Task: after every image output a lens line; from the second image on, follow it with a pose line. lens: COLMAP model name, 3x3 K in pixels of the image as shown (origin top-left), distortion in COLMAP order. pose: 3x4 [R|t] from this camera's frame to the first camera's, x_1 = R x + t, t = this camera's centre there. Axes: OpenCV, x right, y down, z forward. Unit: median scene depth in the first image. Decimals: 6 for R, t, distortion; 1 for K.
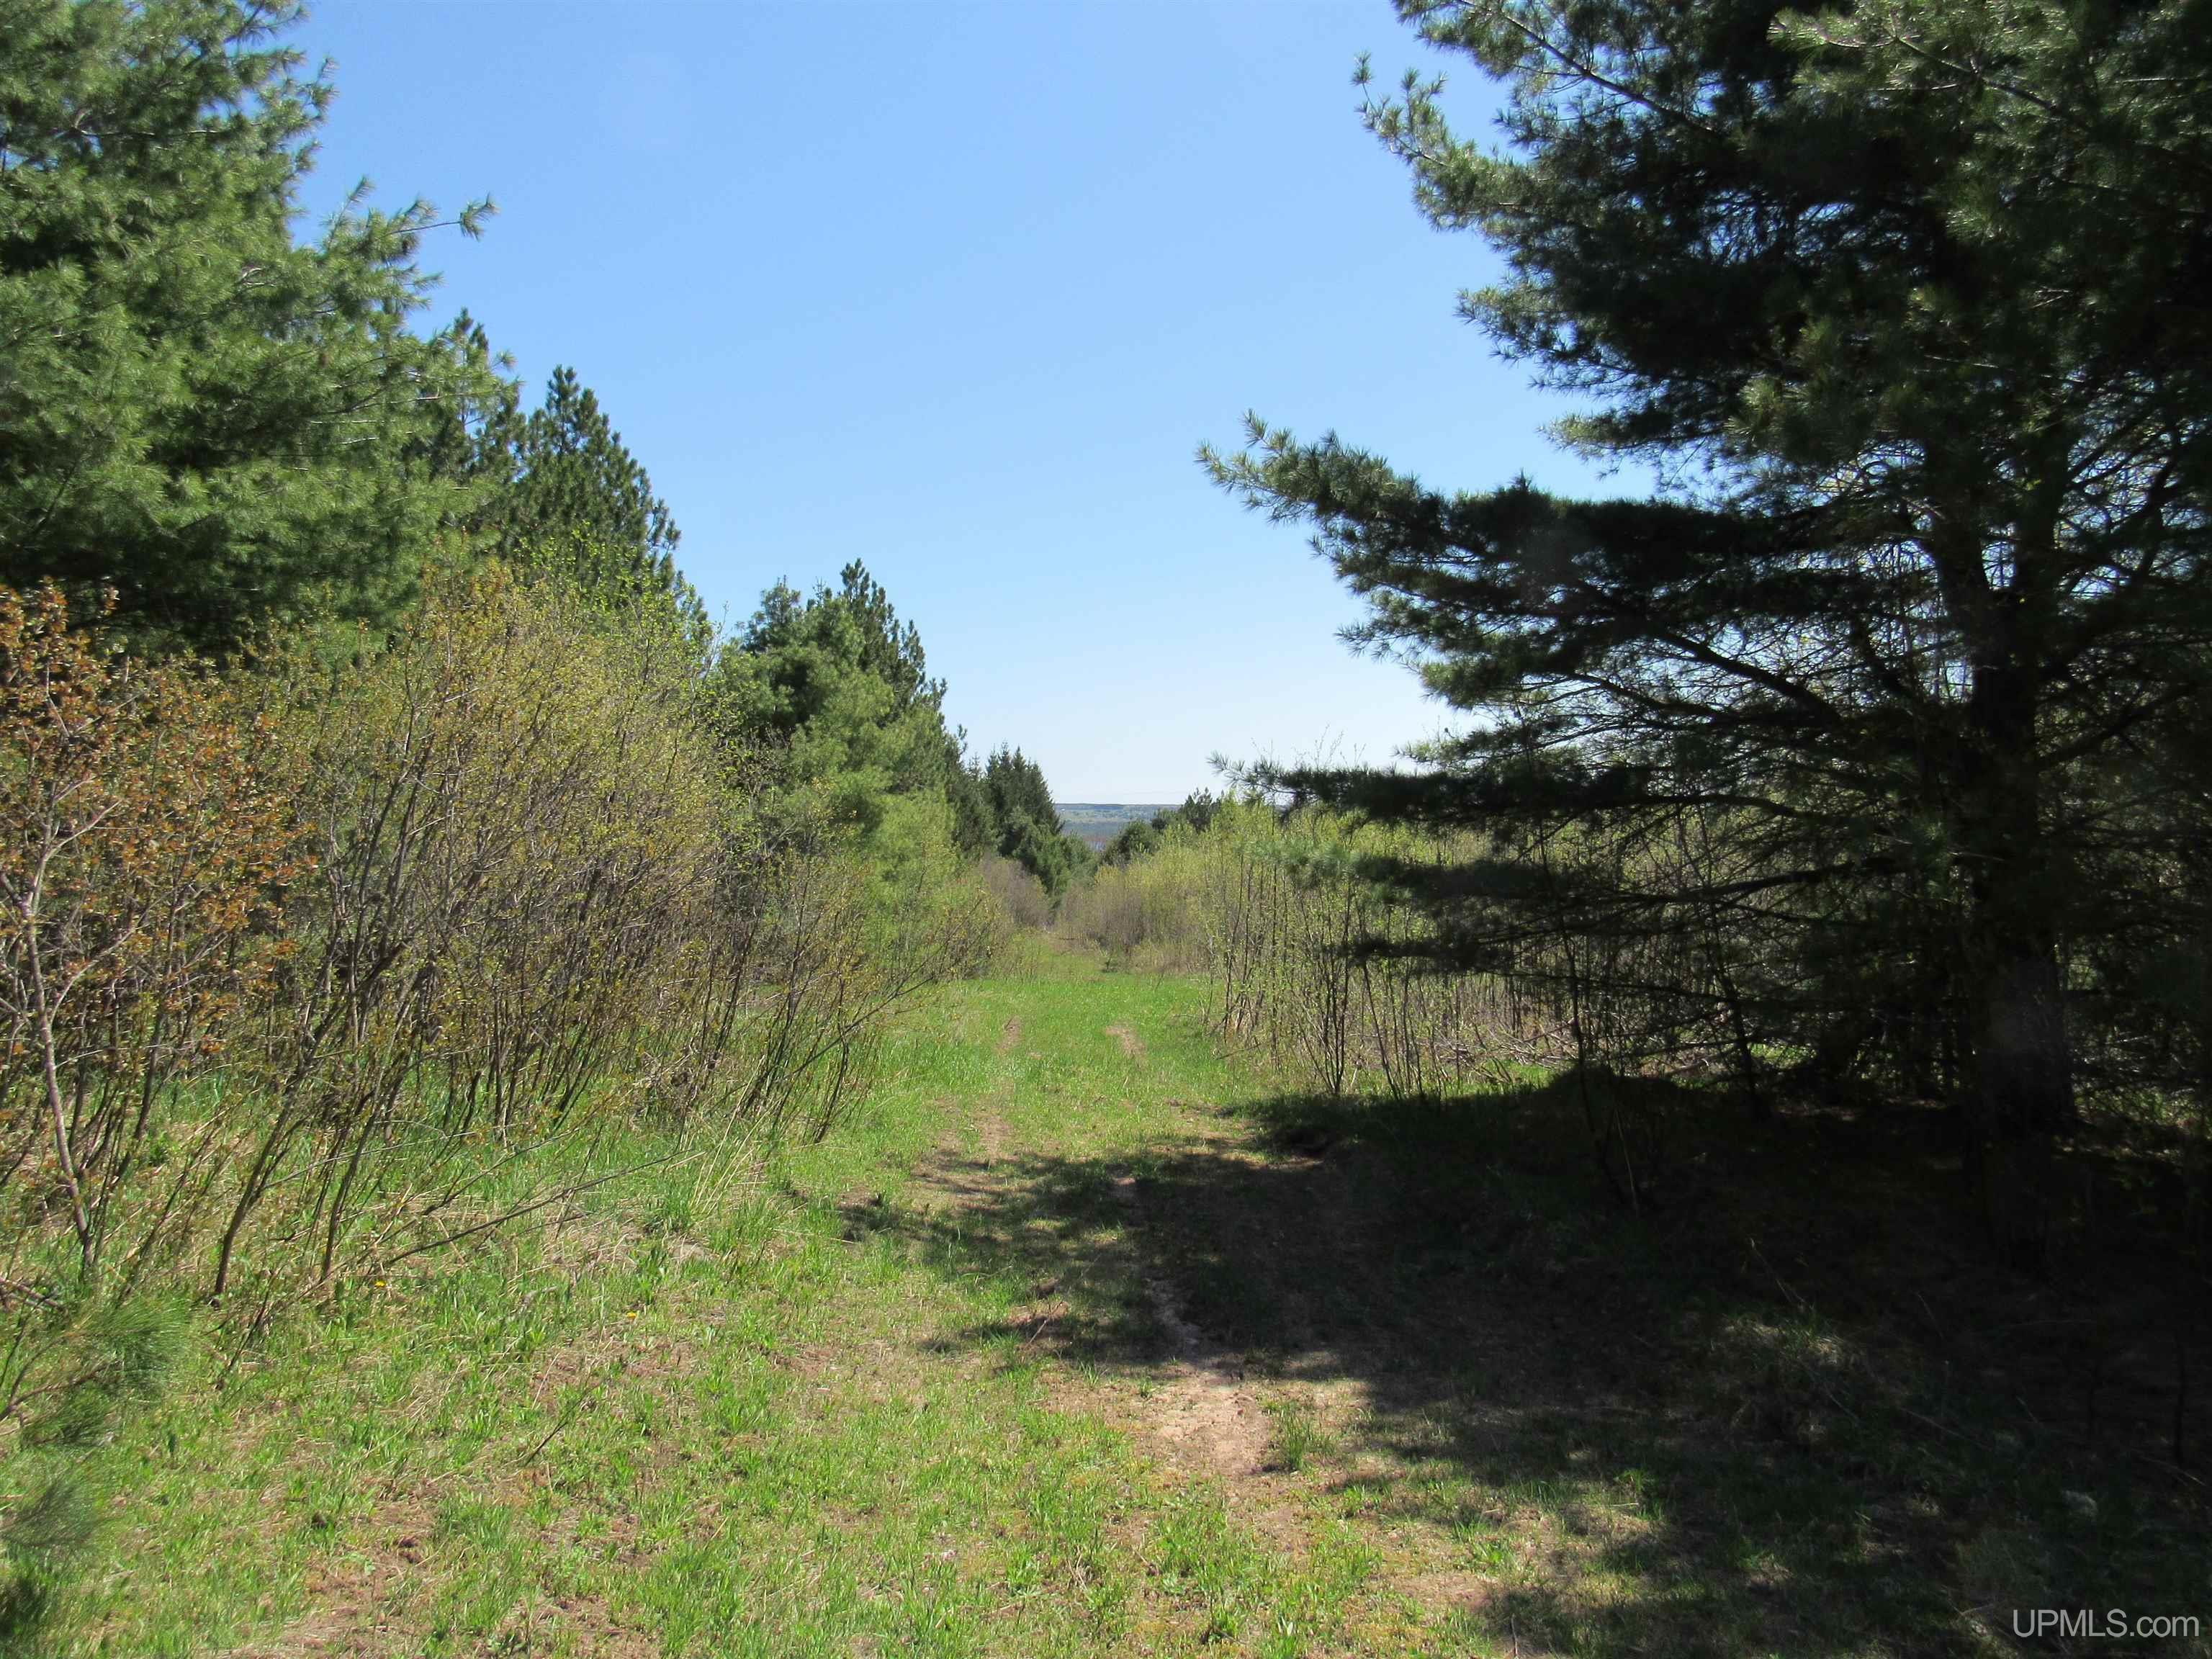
lens RADIAL K [[1557.1, 0, 1101.9], [0, 1557.1, 830.5], [0, 0, 1]] dist [-0.003180, 0.000656]
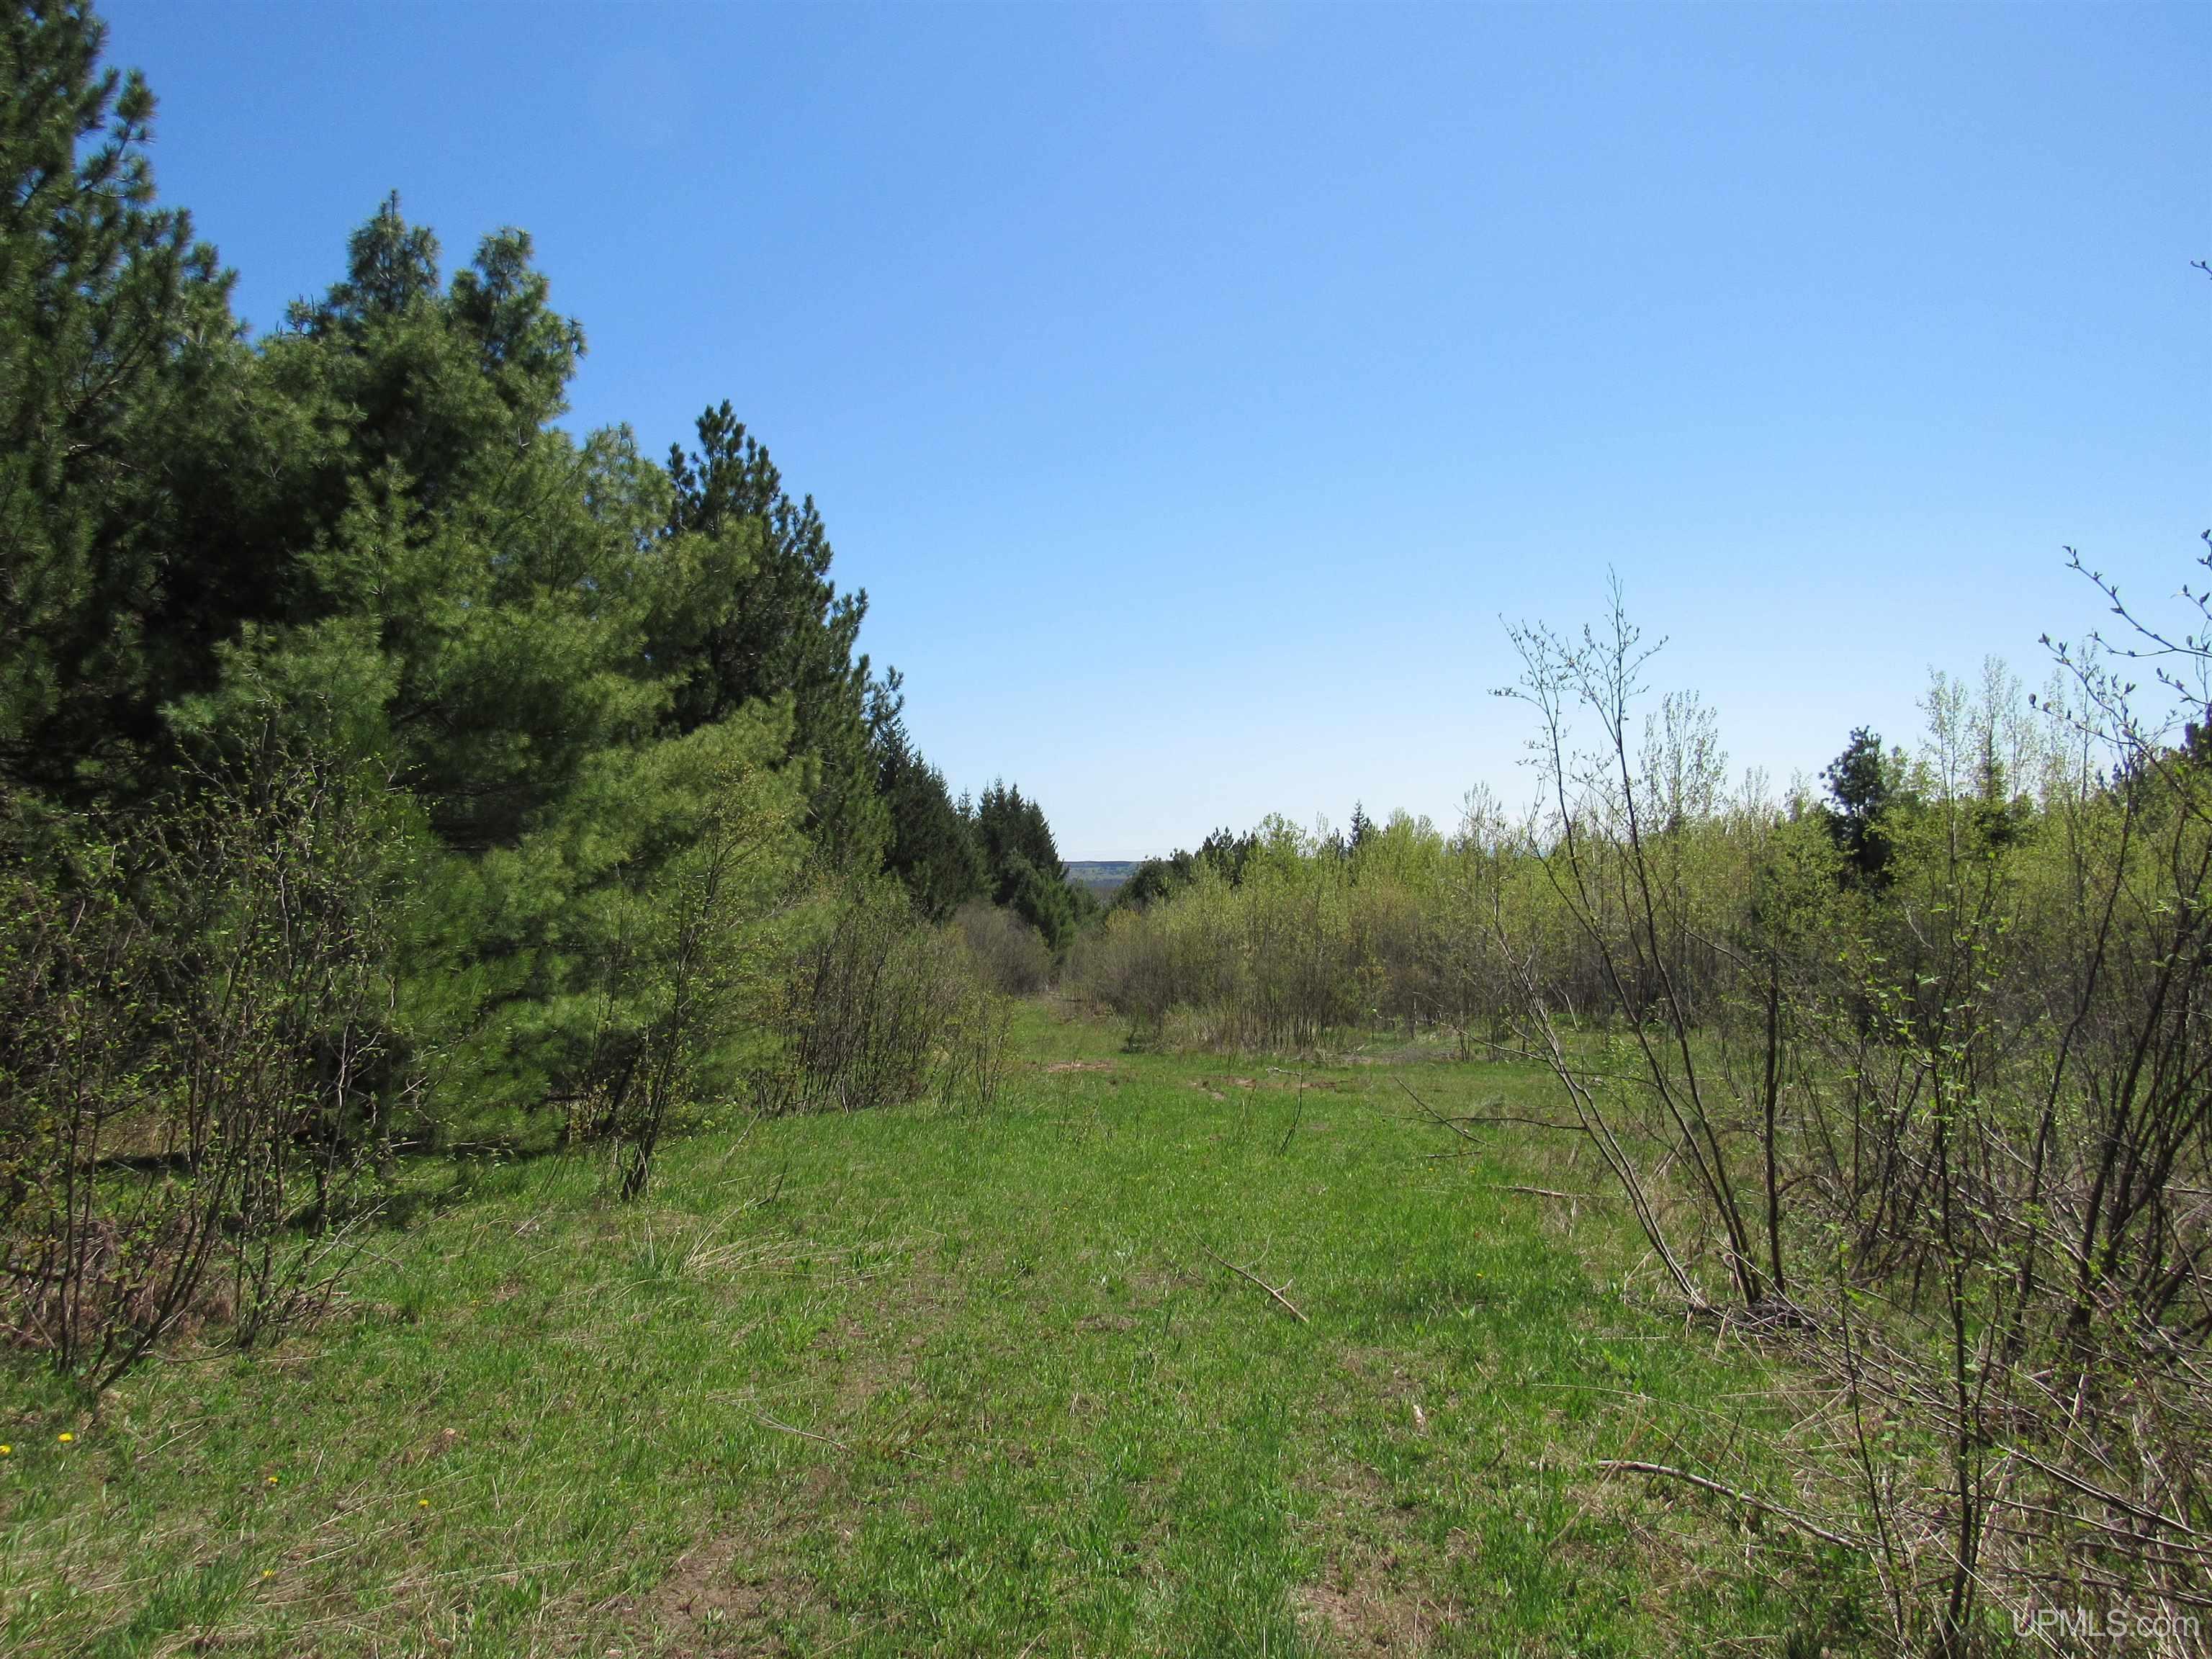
lens RADIAL K [[1557.1, 0, 1112.4], [0, 1557.1, 829.1], [0, 0, 1]] dist [-0.003180, 0.000656]
pose [[0.999870, -0.015784, 0.003357, -0.002441], [0.015900, 0.999159, -0.037790, 0.009169], [-0.002758, 0.037838, 0.999280, 0.156395]]
